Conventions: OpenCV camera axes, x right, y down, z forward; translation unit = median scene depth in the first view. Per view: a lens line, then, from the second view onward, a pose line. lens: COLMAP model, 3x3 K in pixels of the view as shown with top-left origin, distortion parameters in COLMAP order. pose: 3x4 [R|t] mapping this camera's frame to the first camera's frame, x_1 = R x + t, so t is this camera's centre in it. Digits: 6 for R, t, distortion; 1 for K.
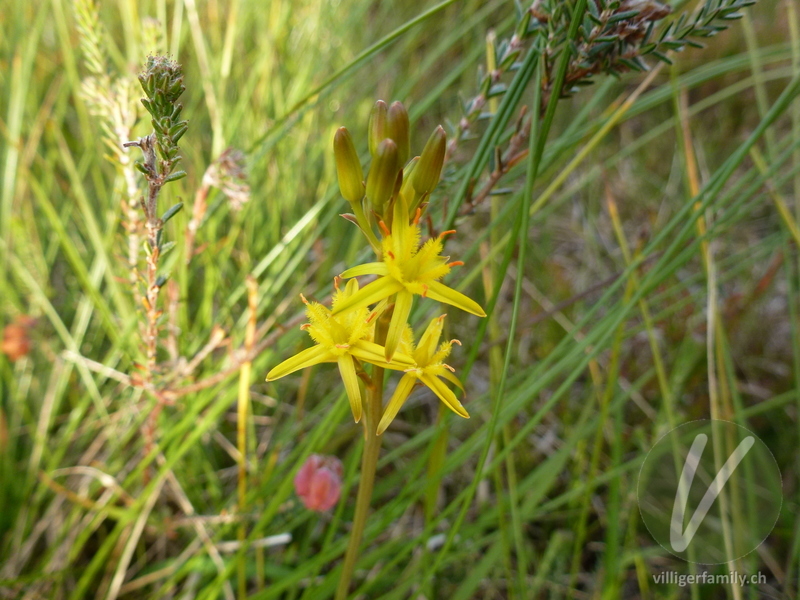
lens RADIAL K [[559.1, 0, 400.0], [0, 559.1, 300.0], [0, 0, 1]] dist [-0.003301, -0.001517]
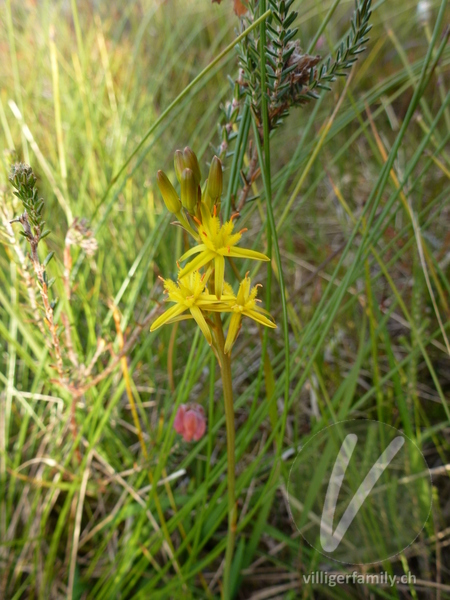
lens RADIAL K [[421.4, 0, 225.0], [0, 421.4, 300.0], [0, 0, 1]] dist [-0.001020, 0.000464]
pose [[0.967195, -0.253119, -0.021562, 0.041225], [0.252123, 0.966844, -0.040574, 0.069212], [0.031117, 0.033807, 0.998944, -0.099091]]
